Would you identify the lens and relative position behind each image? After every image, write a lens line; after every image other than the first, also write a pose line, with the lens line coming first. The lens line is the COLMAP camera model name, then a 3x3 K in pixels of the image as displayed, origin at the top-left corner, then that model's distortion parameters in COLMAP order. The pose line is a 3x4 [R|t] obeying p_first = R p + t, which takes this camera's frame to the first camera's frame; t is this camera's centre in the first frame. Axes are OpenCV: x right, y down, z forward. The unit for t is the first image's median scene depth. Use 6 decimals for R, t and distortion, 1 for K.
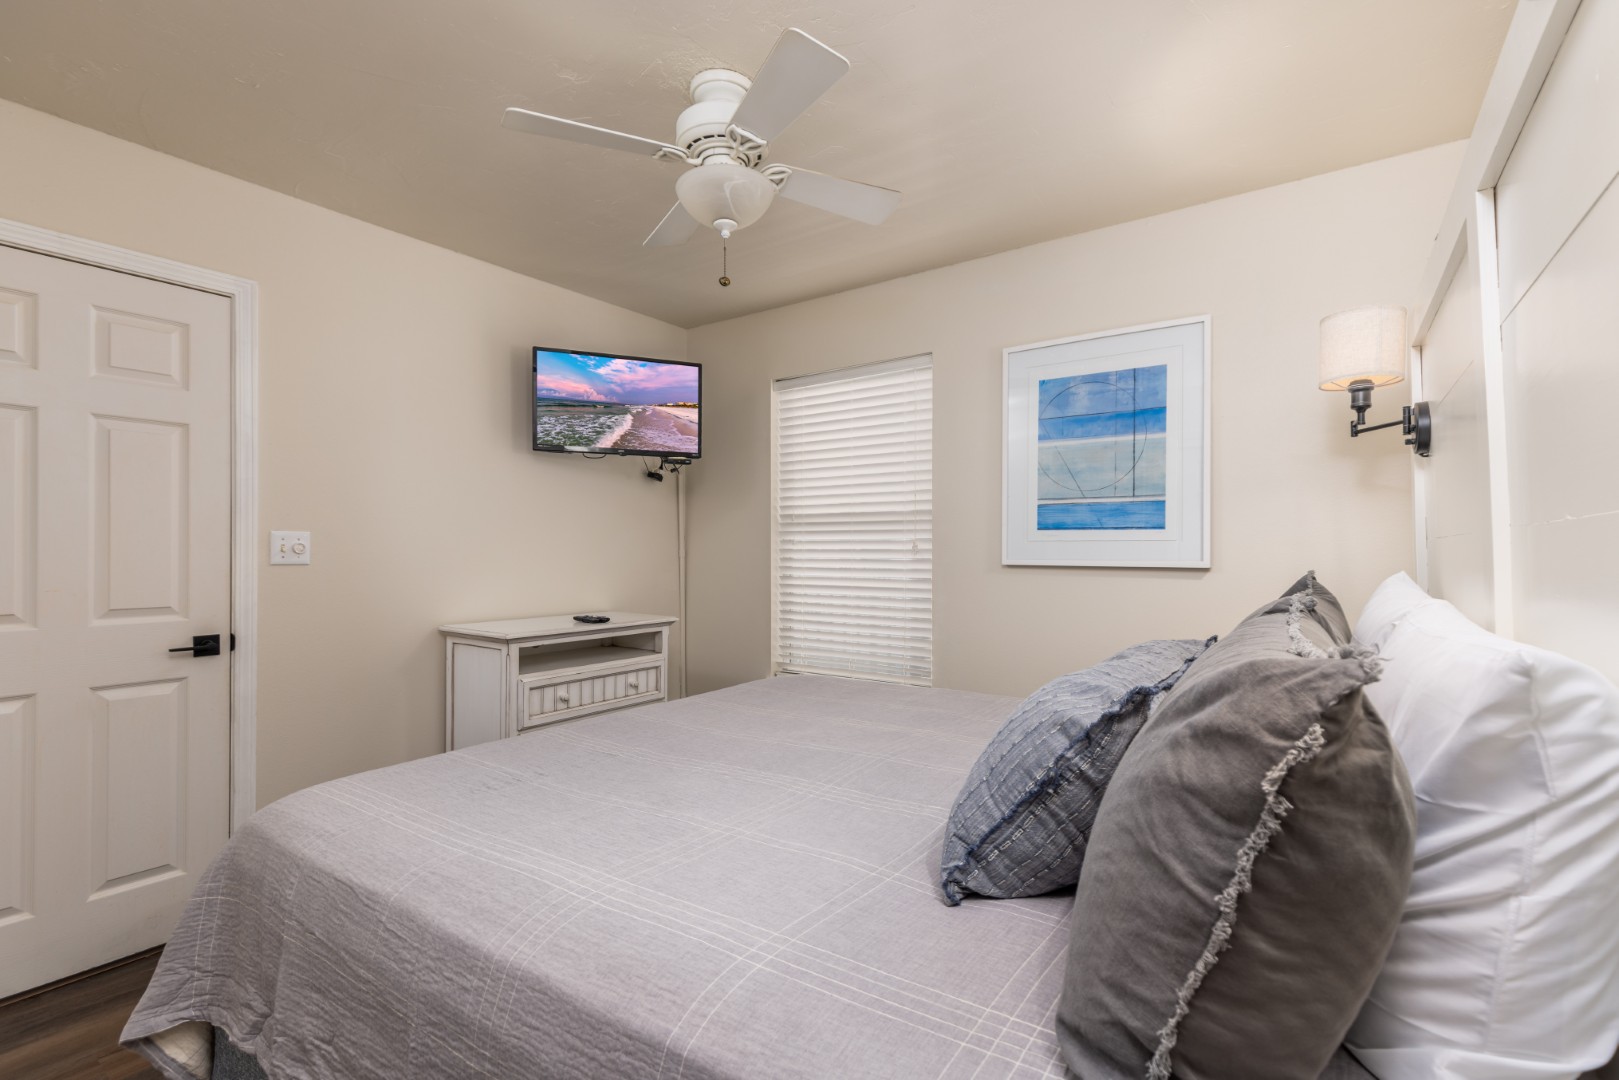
lens RADIAL K [[749.1, 0, 808.1], [0, 749.1, 542.9], [0, 0, 1]] dist [-0.001256, -0.000950]
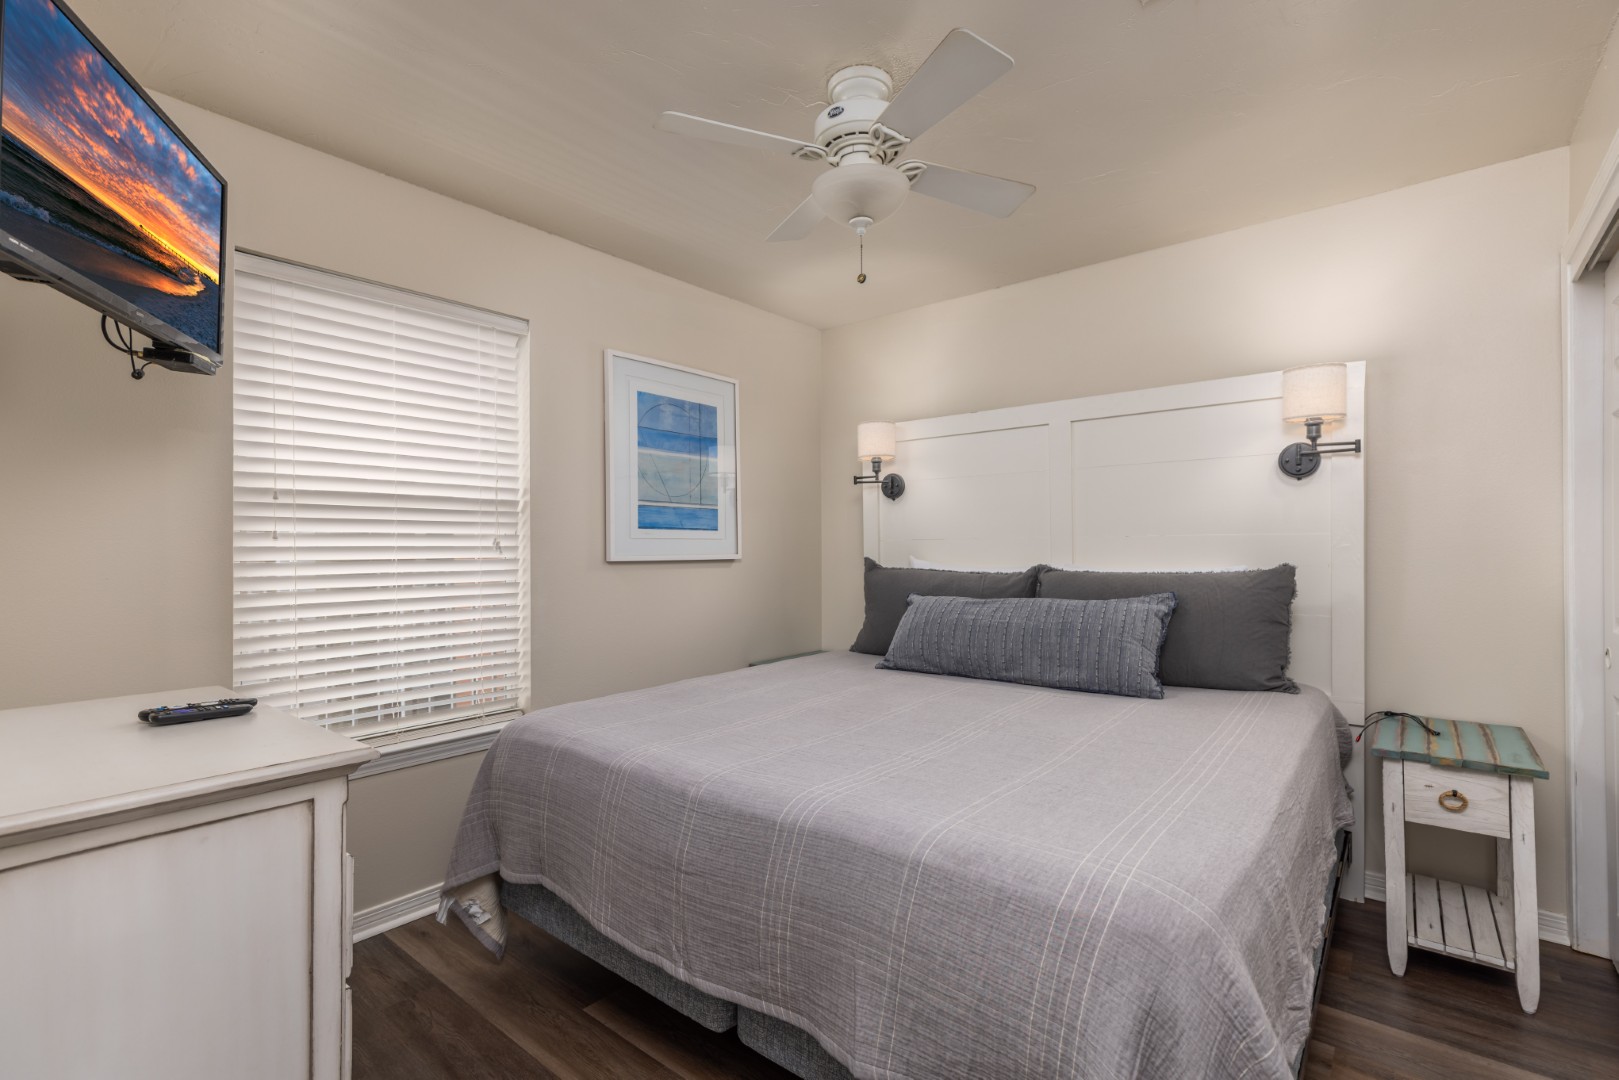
lens RADIAL K [[749.1, 0, 809.2], [0, 749.1, 539.4], [0, 0, 1]] dist [-0.001256, -0.000950]
pose [[0.053140, 0.009722, 0.998540, -0.787125], [-0.005101, 0.999942, -0.009464, 0.007815], [-0.998574, -0.004590, 0.053187, 0.718673]]
